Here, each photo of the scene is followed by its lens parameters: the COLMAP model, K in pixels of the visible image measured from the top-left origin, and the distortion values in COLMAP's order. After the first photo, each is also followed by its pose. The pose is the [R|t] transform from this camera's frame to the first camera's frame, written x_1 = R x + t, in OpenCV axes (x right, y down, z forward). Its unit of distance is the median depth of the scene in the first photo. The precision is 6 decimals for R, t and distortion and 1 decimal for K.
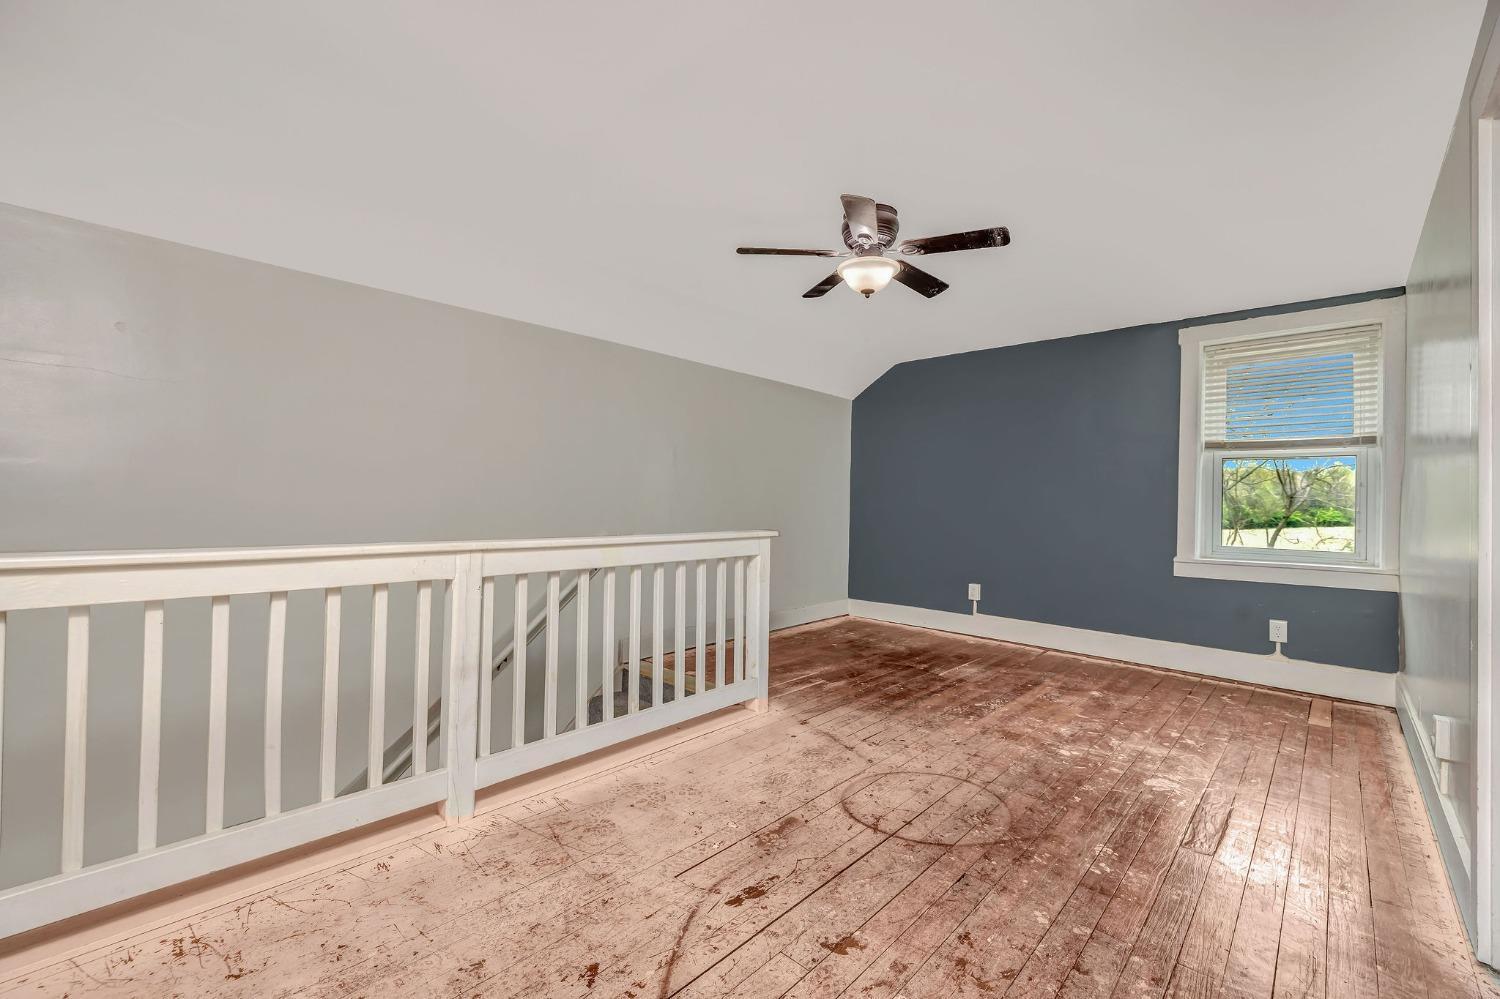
lens RADIAL K [[628.6, 0, 749.8], [0, 628.6, 496.7], [0, 0, 1]] dist [0.001482, -0.001437]
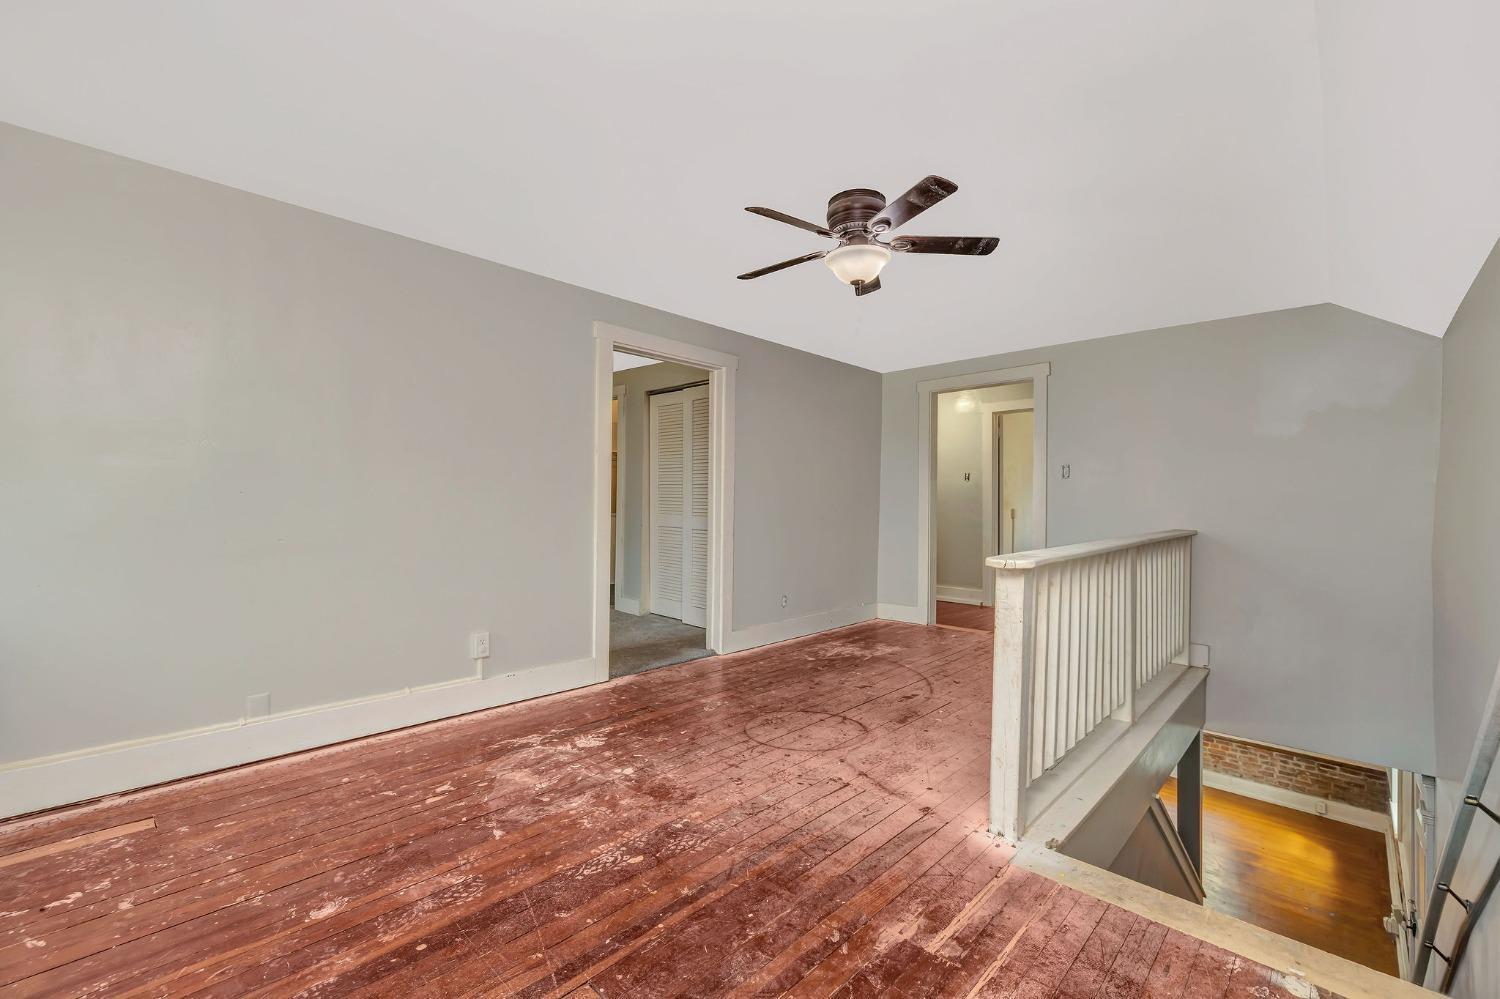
lens RADIAL K [[628.6, 0, 745.6], [0, 628.6, 498.9], [0, 0, 1]] dist [0.001482, -0.001437]
pose [[-0.999312, -0.032520, 0.017810, 0.326719], [-0.032655, 0.999440, -0.007310, 0.009021], [-0.017562, -0.007886, -0.999815, 1.926043]]
